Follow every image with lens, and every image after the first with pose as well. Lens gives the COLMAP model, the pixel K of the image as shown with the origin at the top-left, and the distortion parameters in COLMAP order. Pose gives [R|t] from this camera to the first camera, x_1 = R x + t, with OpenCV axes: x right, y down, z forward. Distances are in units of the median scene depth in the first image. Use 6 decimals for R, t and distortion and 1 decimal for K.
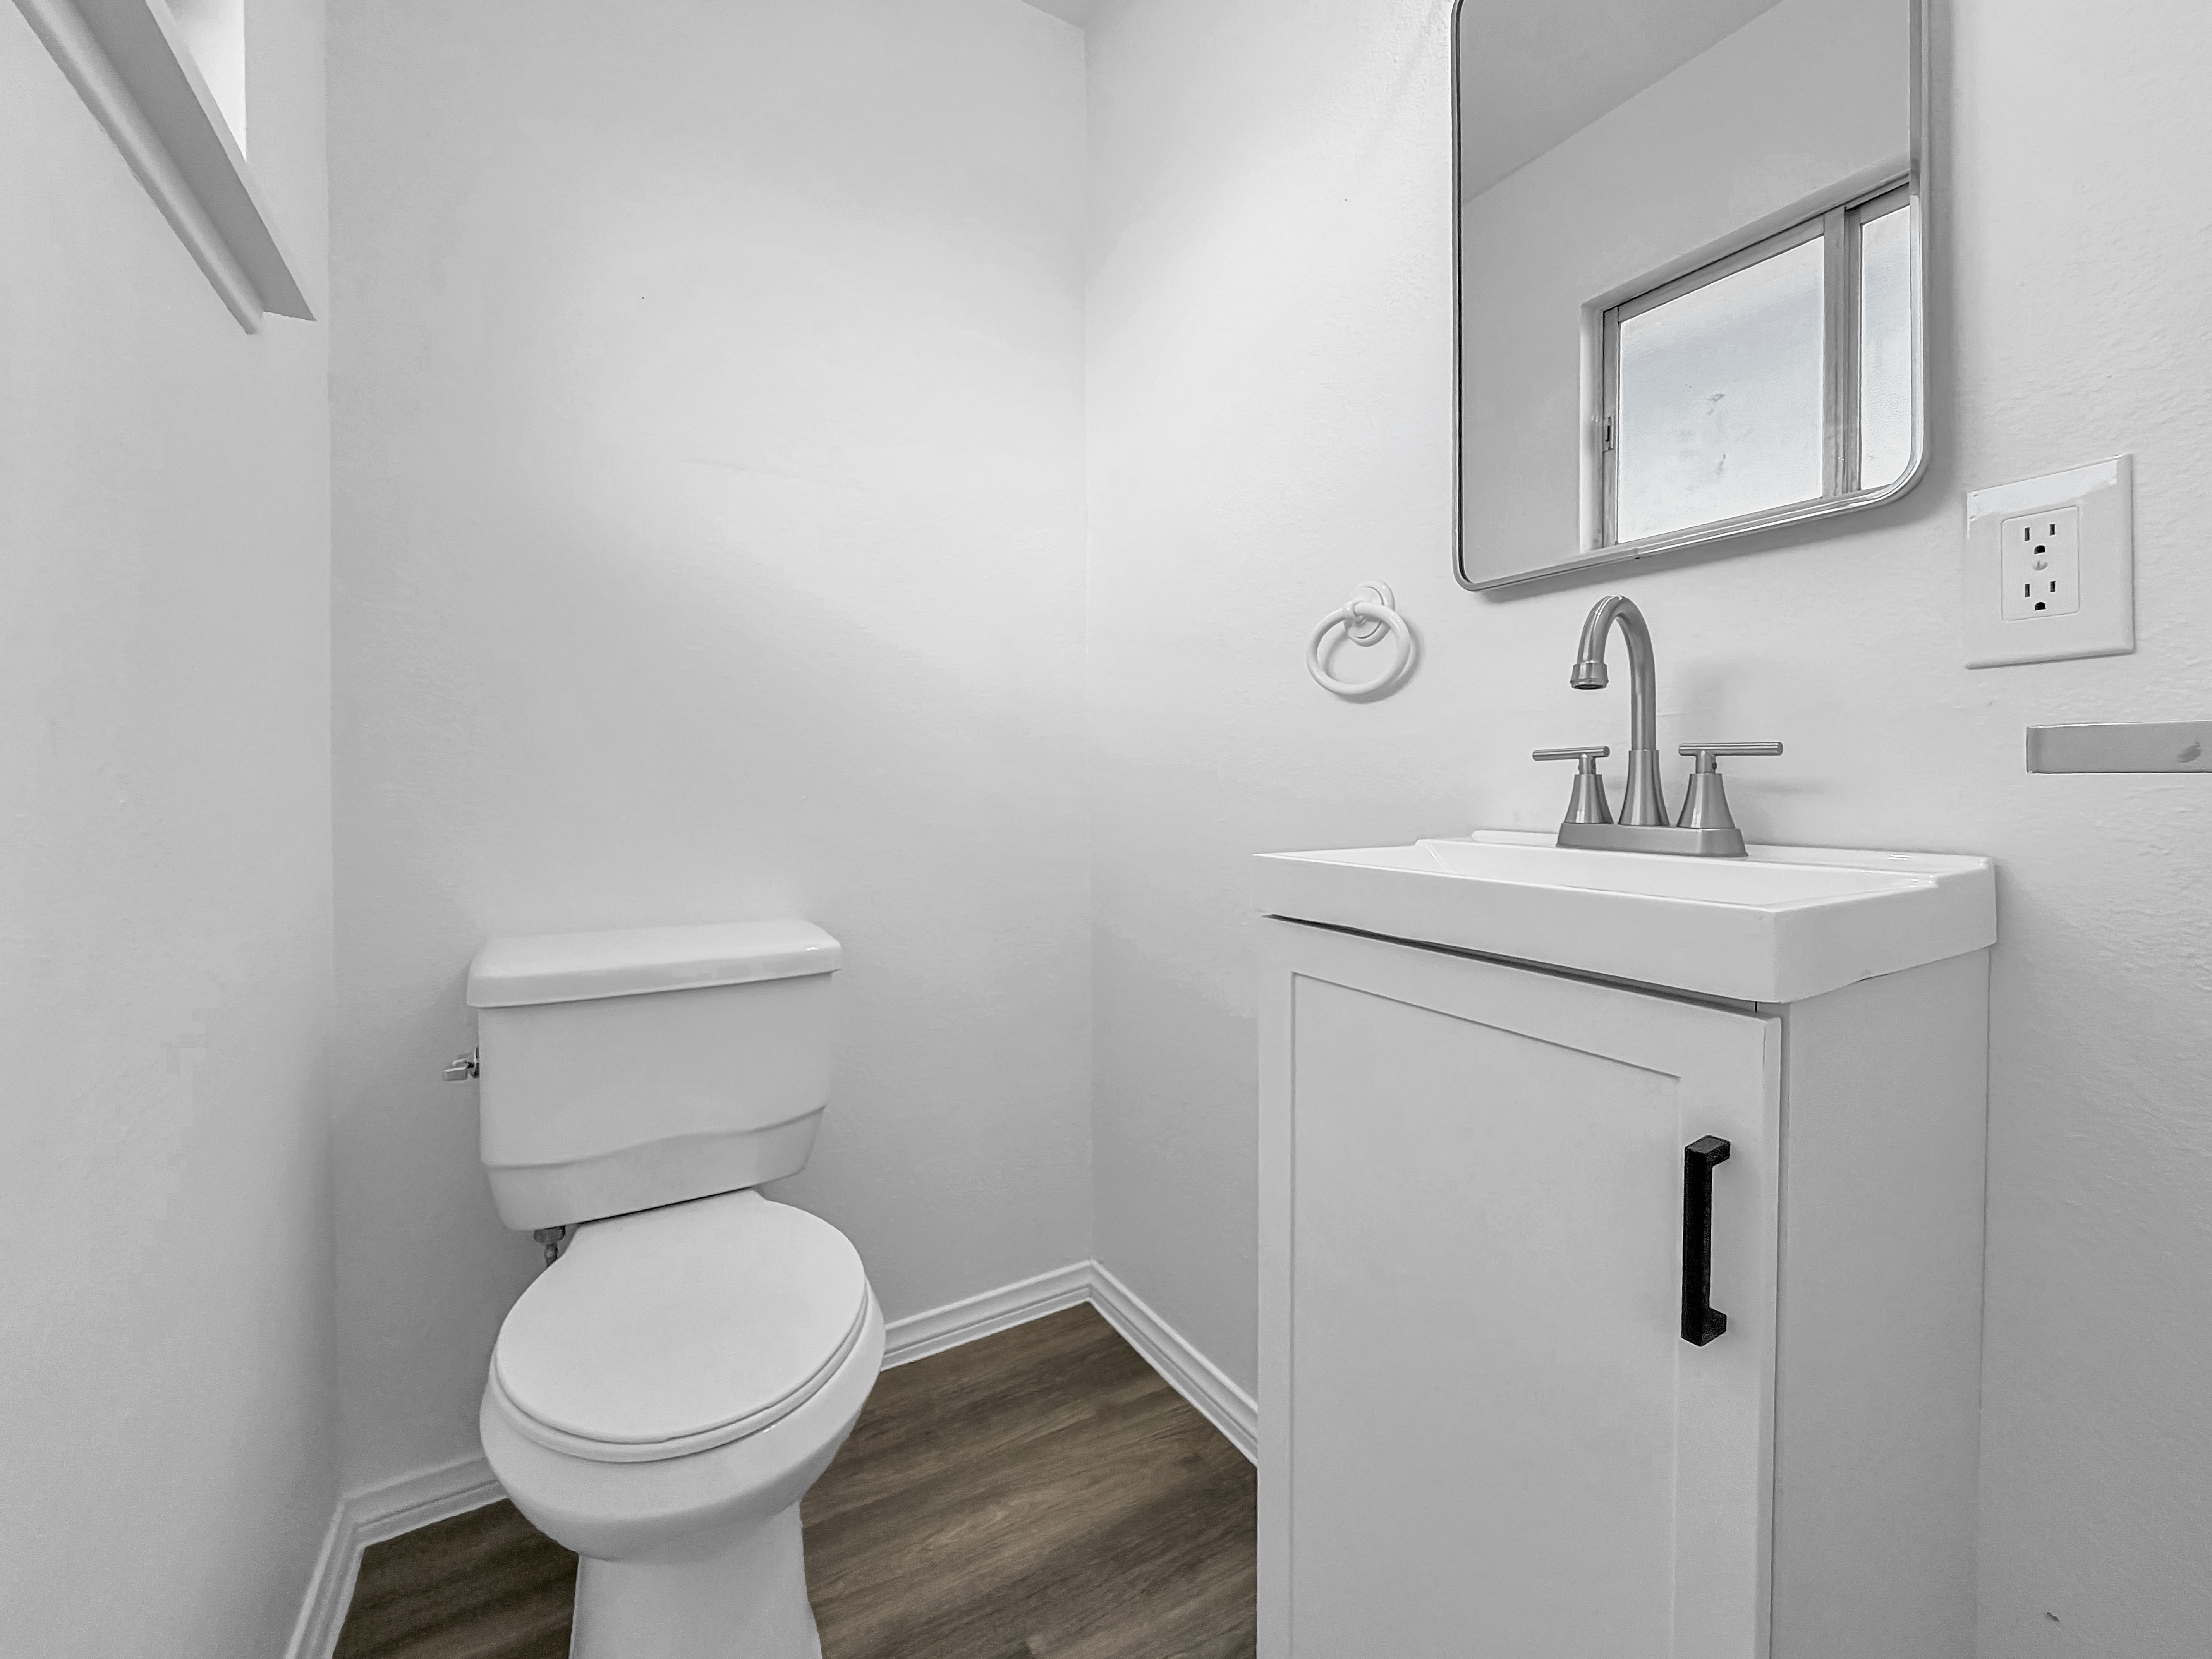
lens RADIAL K [[891.2, 0, 1108.6], [0, 891.2, 690.2], [0, 0, 1]] dist [-0.002003, -0.000461]
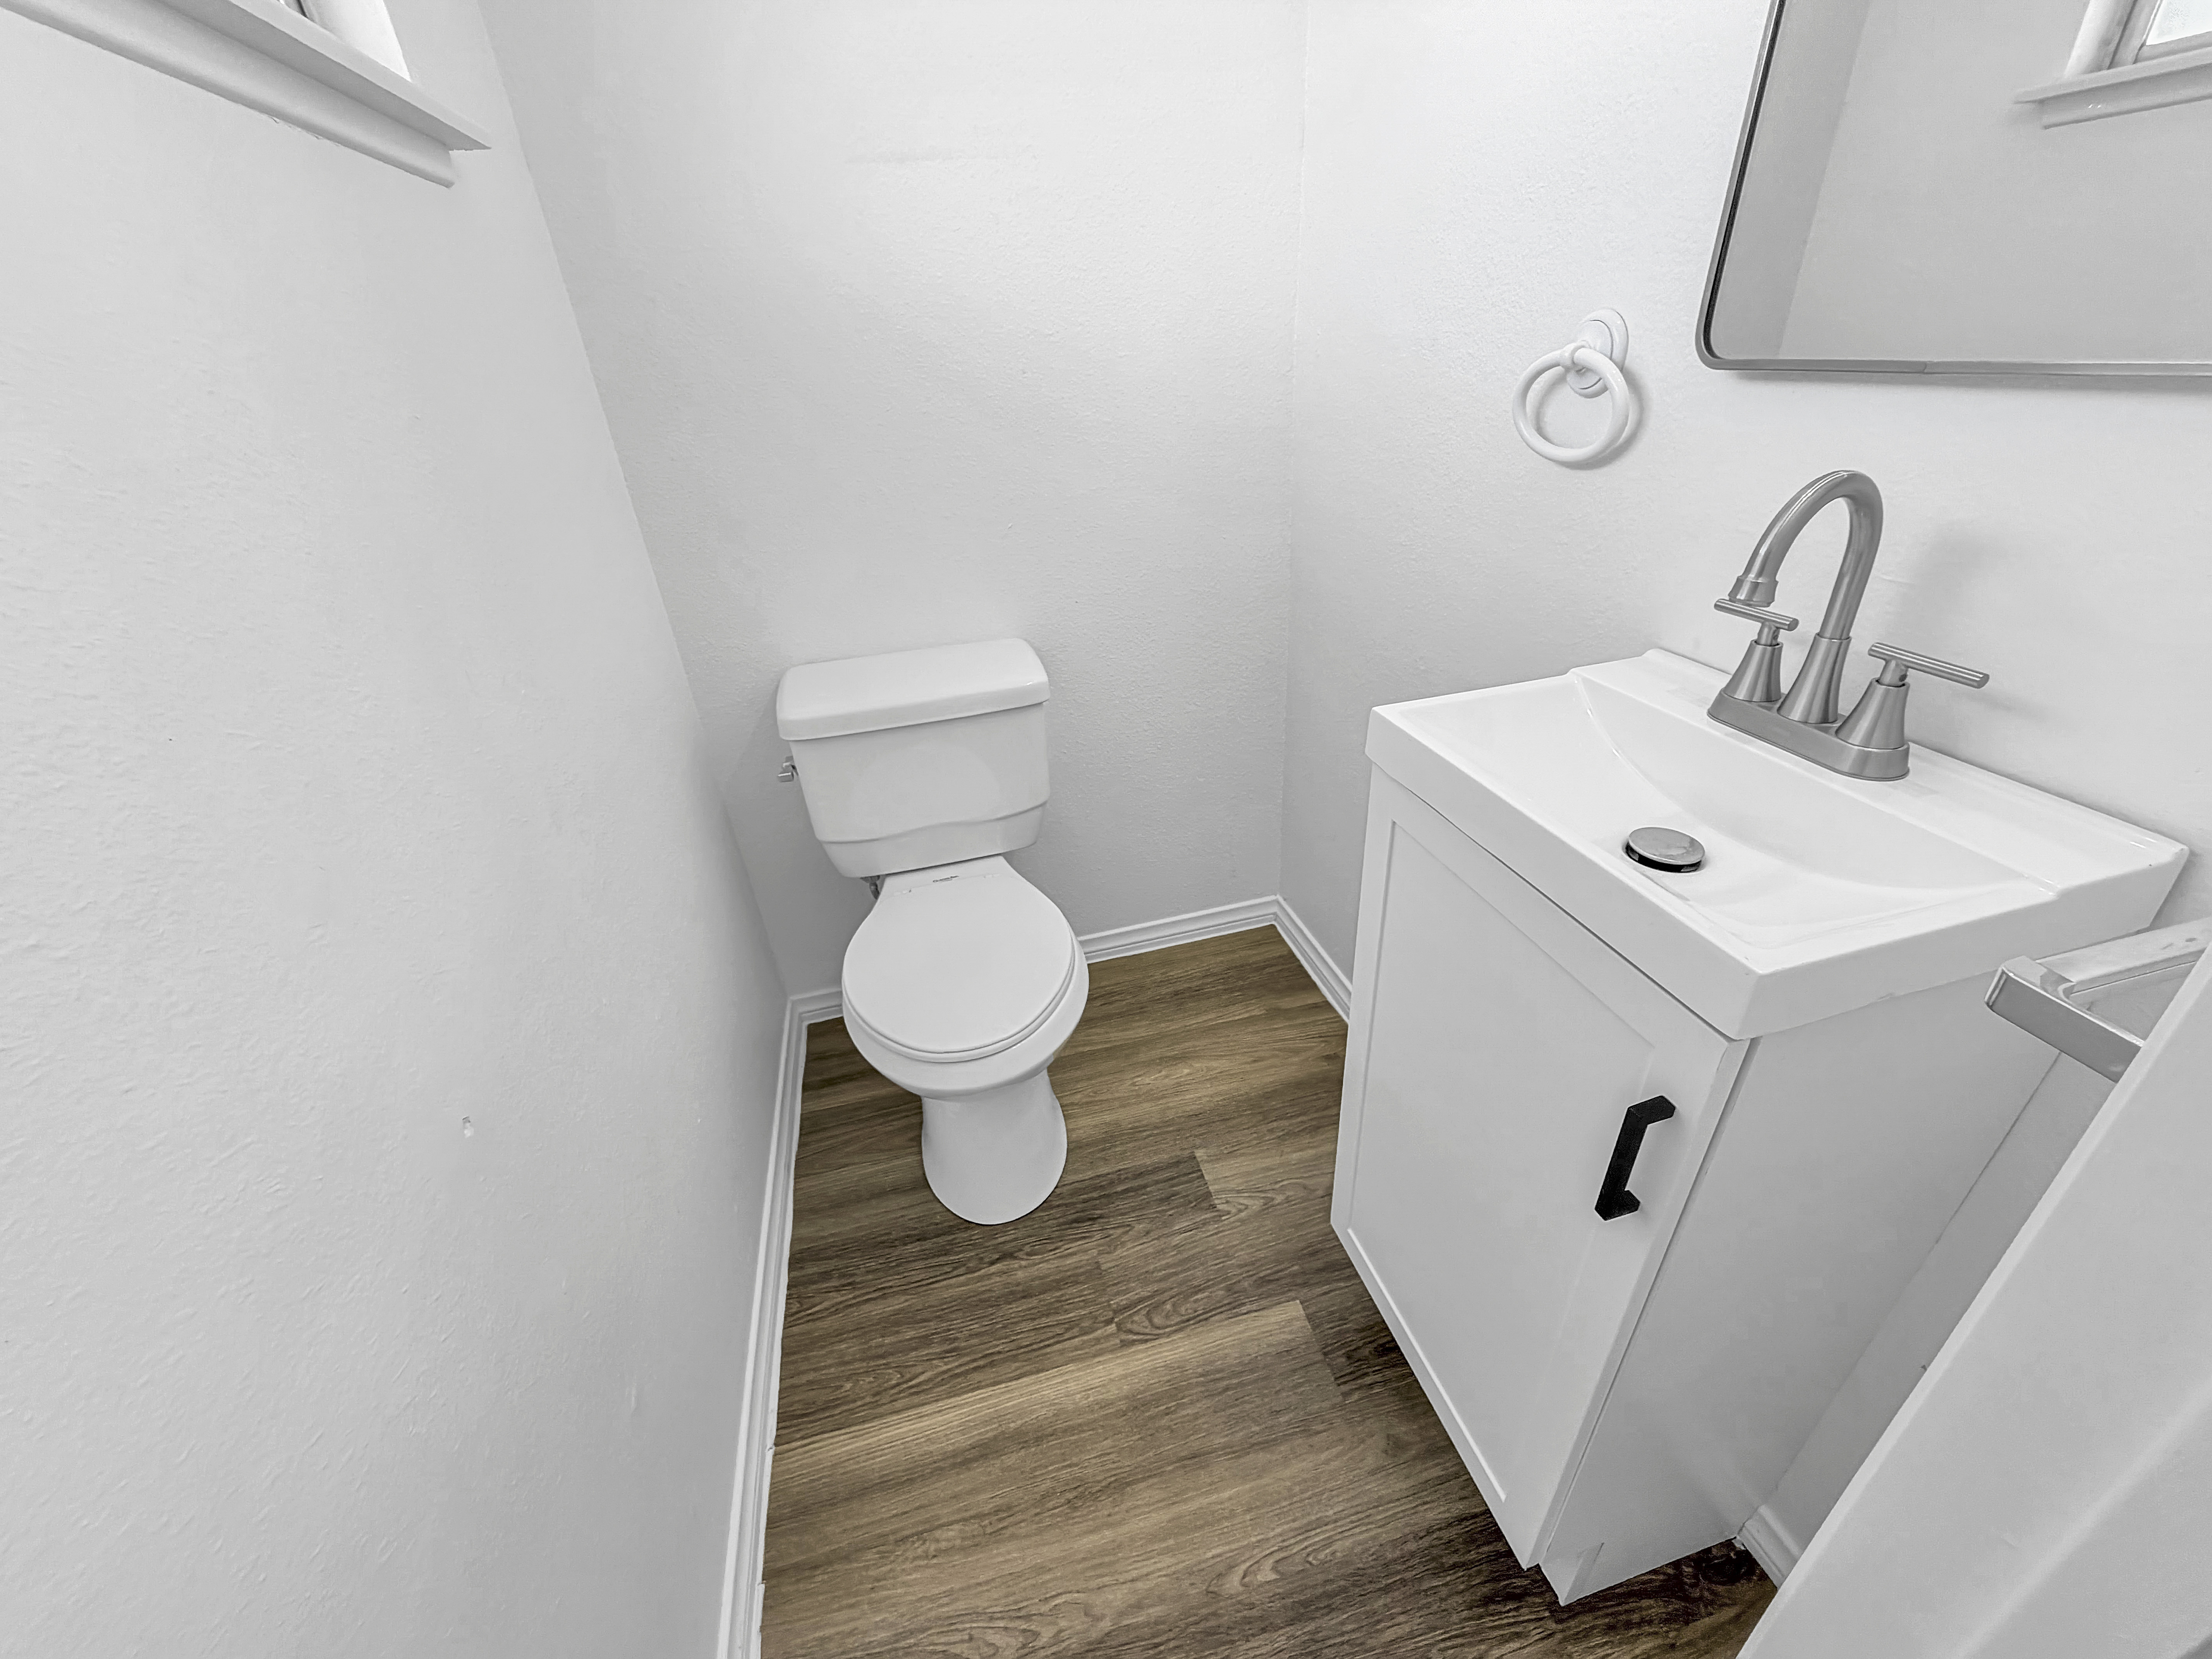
lens RADIAL K [[934.6, 0, 1110.8], [0, 934.6, 660.1], [0, 0, 1]] dist [0.000284, 0.000084]
pose [[0.955142, 0.050931, -0.291737, 0.165818], [0.093087, 0.883540, 0.459011, -0.357552], [0.281139, -0.465578, 0.839165, 0.008641]]
